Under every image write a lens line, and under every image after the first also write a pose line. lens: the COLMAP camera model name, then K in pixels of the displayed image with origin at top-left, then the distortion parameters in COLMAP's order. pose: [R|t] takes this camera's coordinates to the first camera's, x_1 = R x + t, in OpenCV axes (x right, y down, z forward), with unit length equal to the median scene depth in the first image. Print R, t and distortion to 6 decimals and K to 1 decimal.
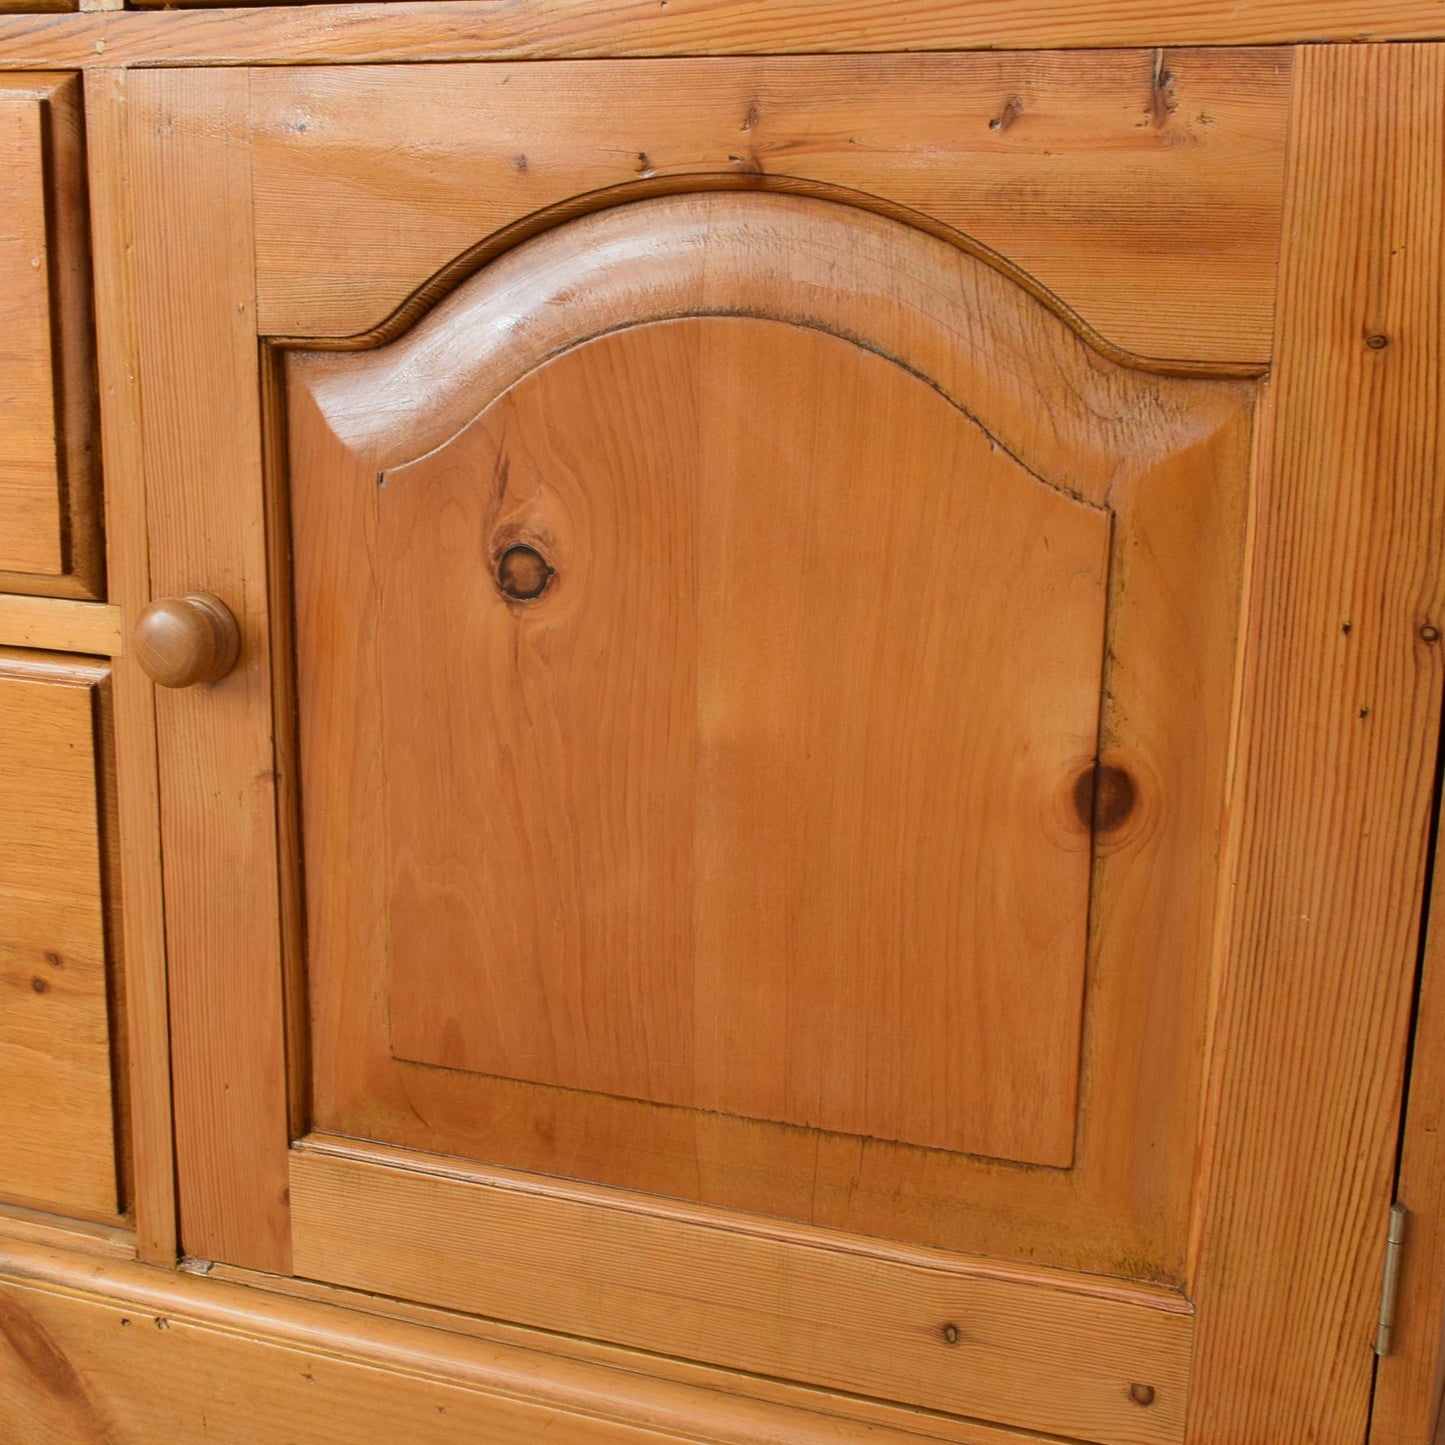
lens RADIAL K [[2106.1, 0, 744.9], [0, 2106.1, 817.7], [0, 0, 1]] dist [-0.023861, 0.000000]
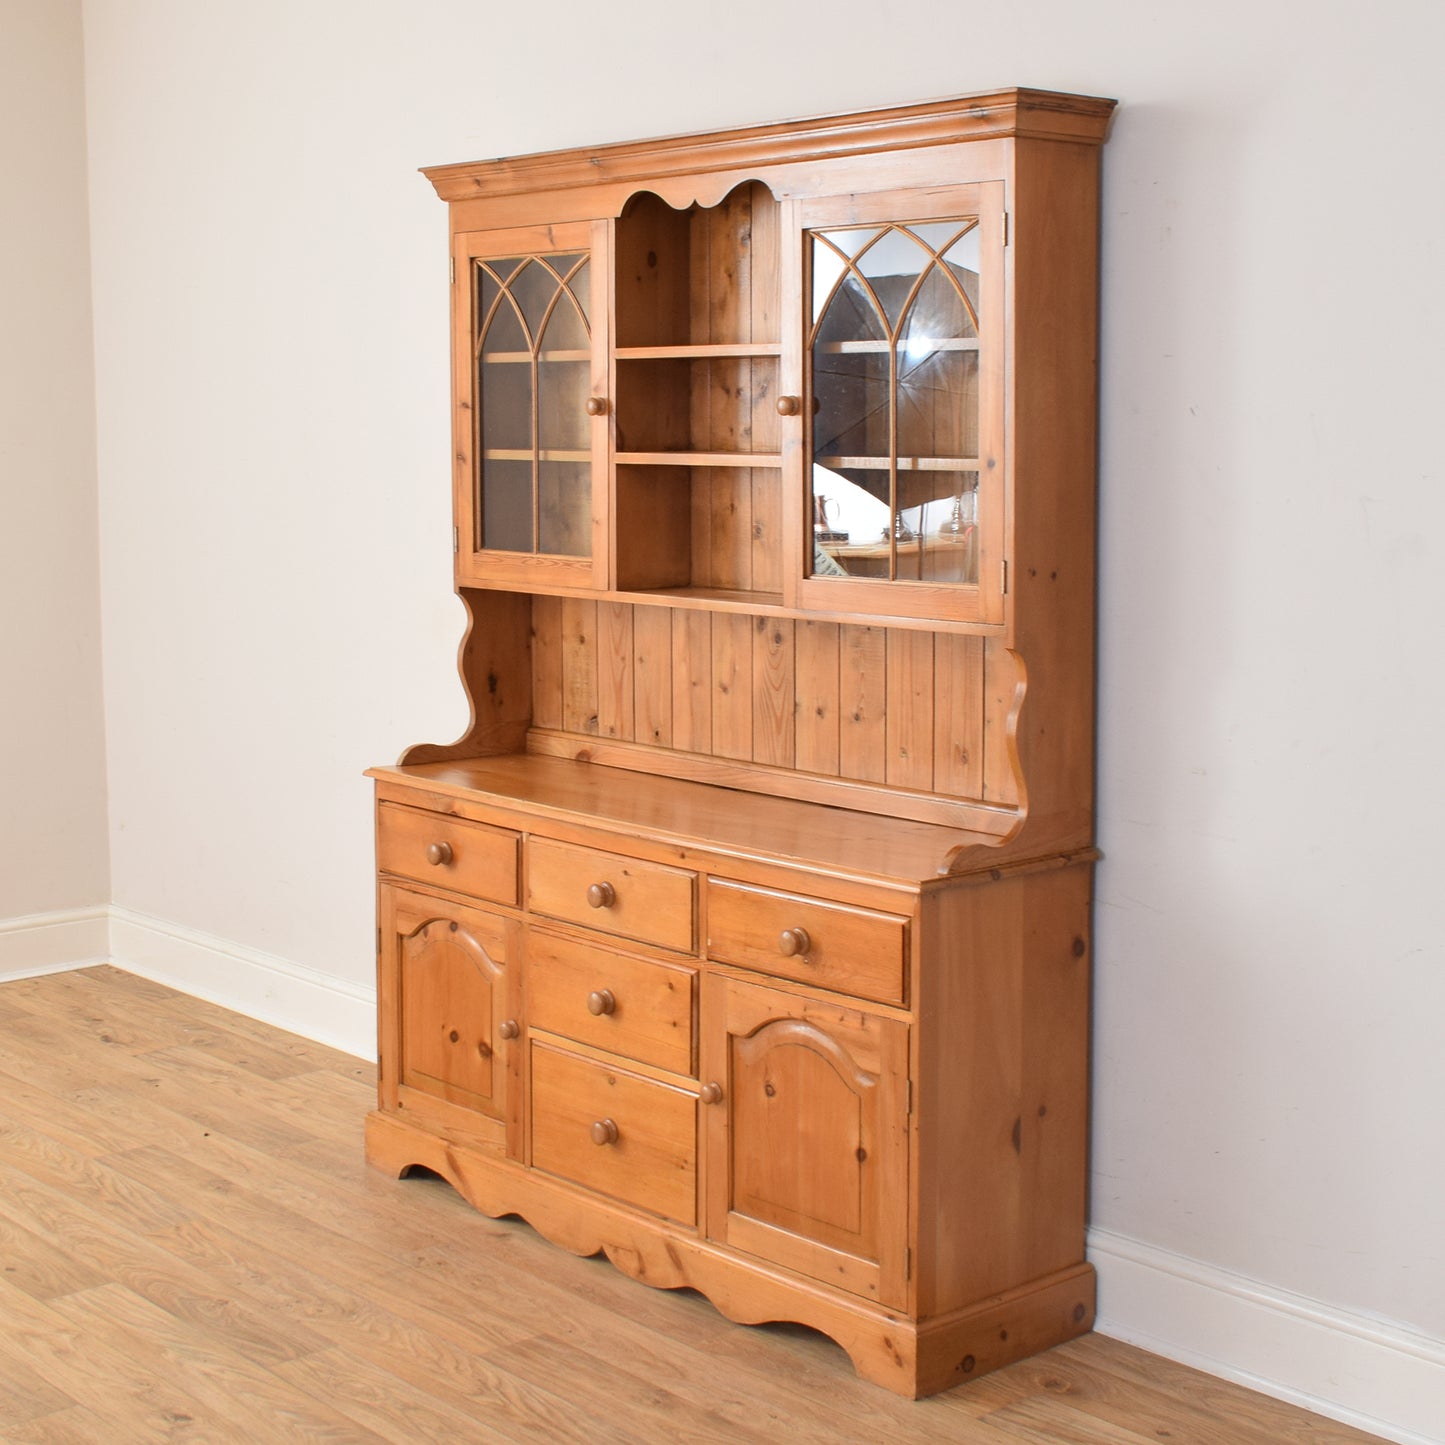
lens RADIAL K [[2412.1, 0, 639.4], [0, 2412.1, 652.3], [0, 0, 1]] dist [-0.033588, 0.000000]
pose [[0.873520, 0.023376, -0.486227, 2.050337], [-0.097738, 0.986928, -0.128141, -0.334585], [0.476875, 0.159456, 0.864386, -3.622527]]
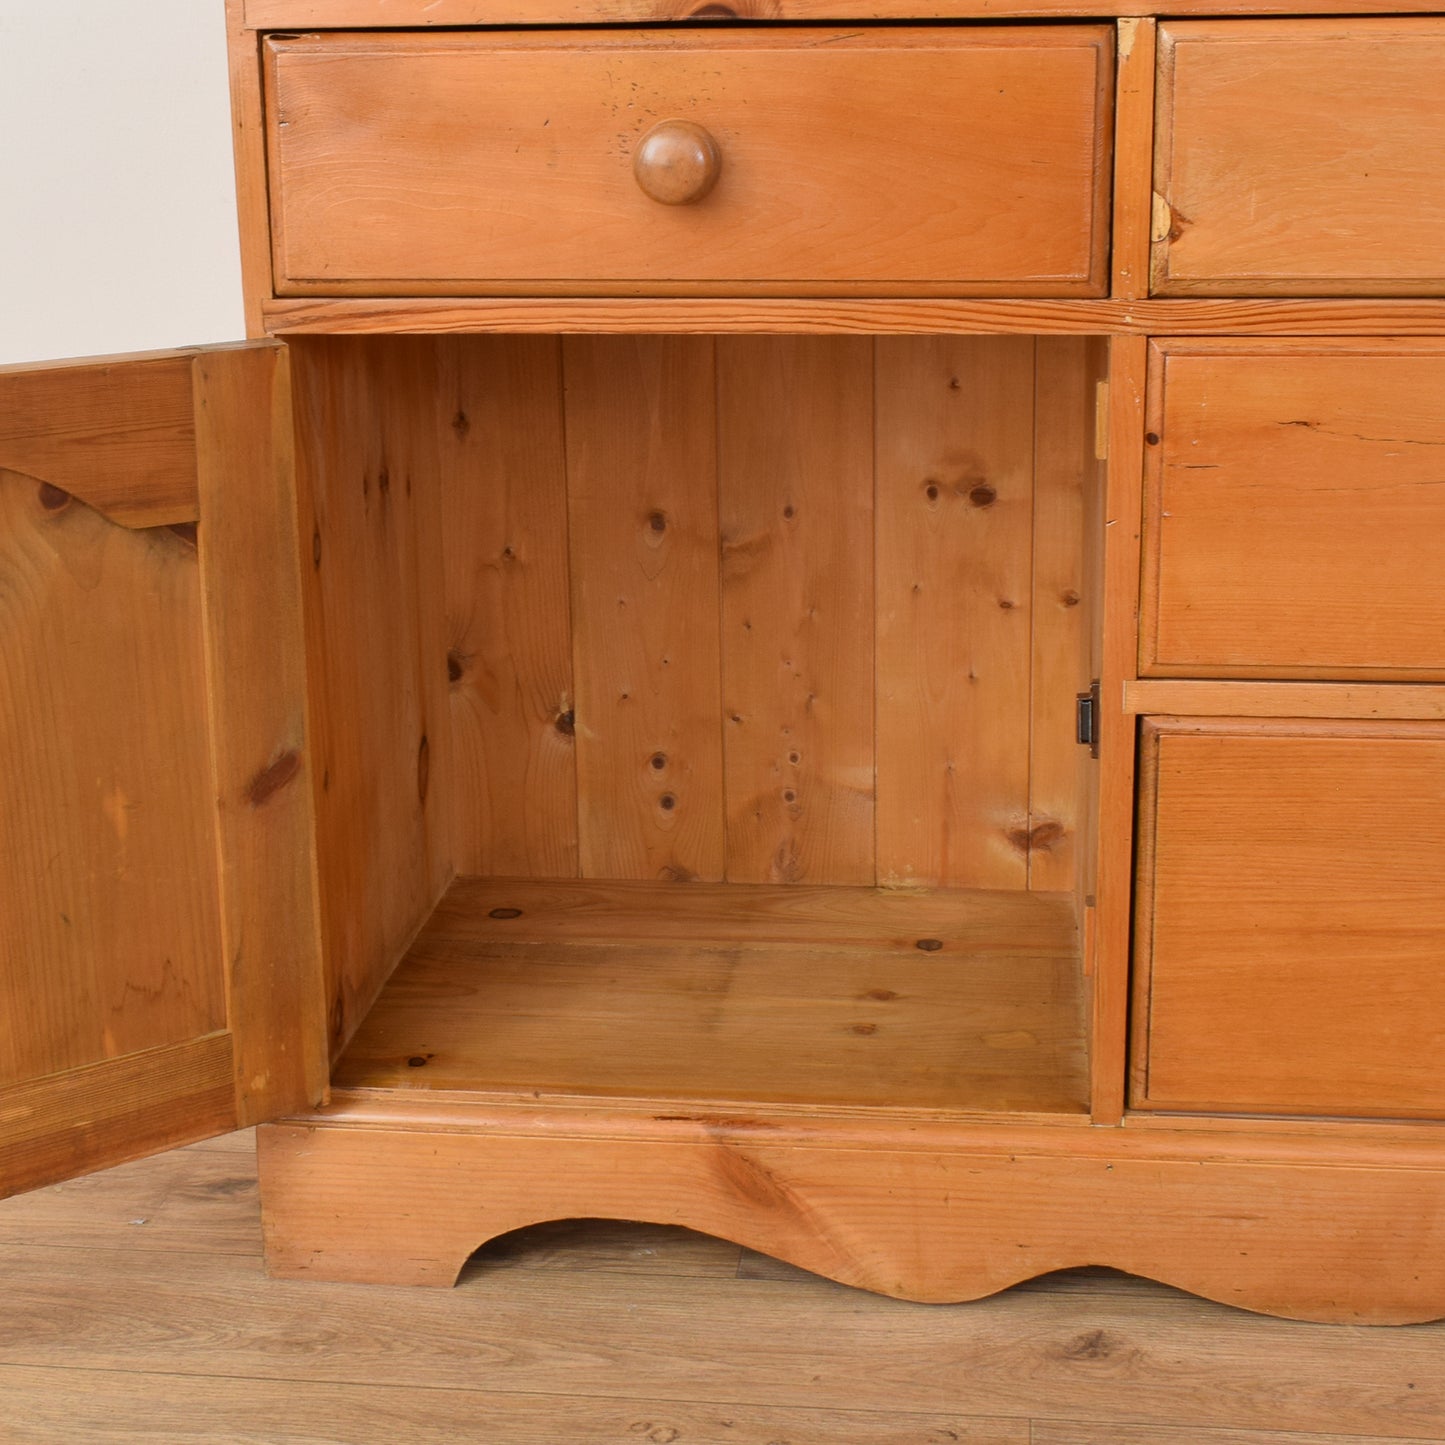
lens RADIAL K [[2464.0, 0, 677.9], [0, 2464.0, 693.5], [0, 0, 1]] dist [-0.021667, 0.000000]
pose [[0.970692, -0.103899, 0.216709, -1.550390], [0.101894, 0.994585, 0.020439, -0.228168], [-0.217659, 0.002241, 0.976022, -0.424581]]
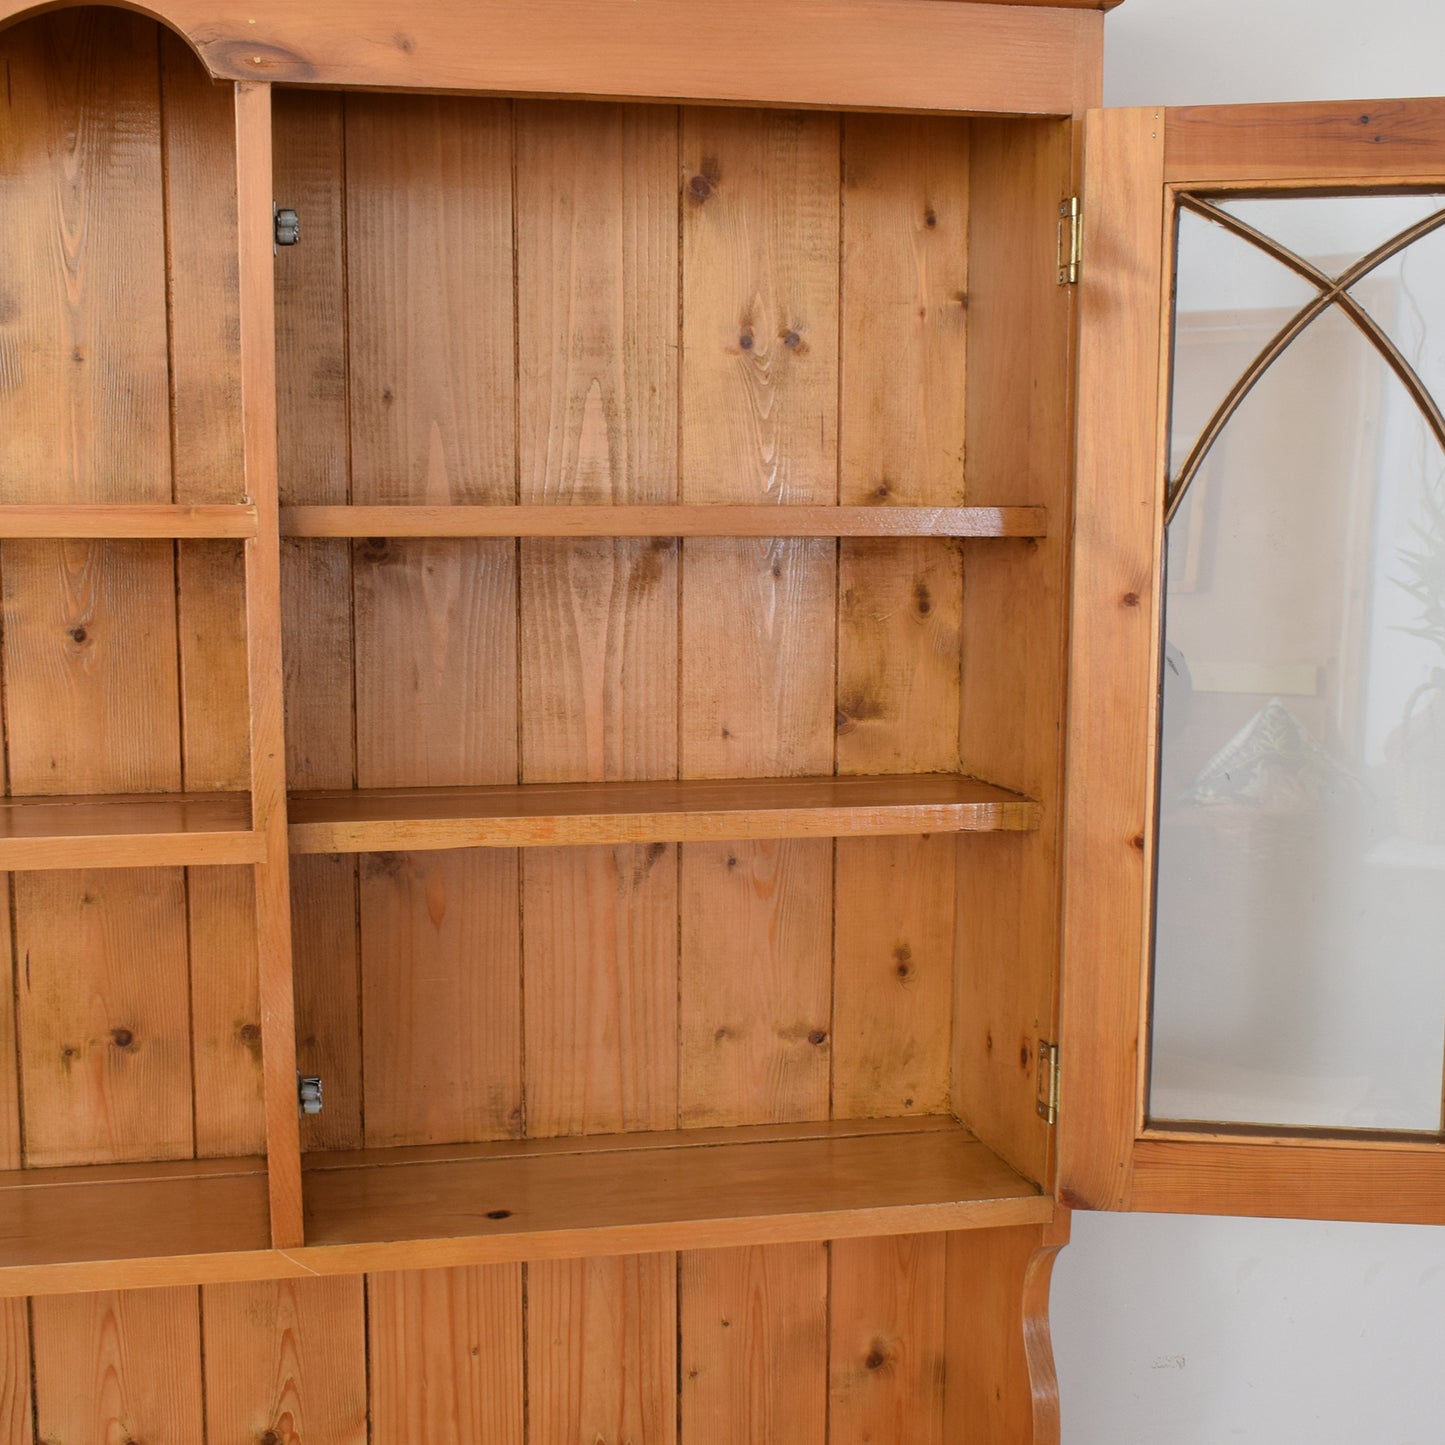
lens RADIAL K [[2106.1, 0, 682.8], [0, 2106.1, 794.8], [0, 0, 1]] dist [-0.023861, 0.000000]
pose [[0.841997, -0.089816, 0.531953, -0.769104], [0.153193, 0.985260, -0.076126, -1.294992], [-0.517275, 0.145589, 0.843345, -0.586505]]
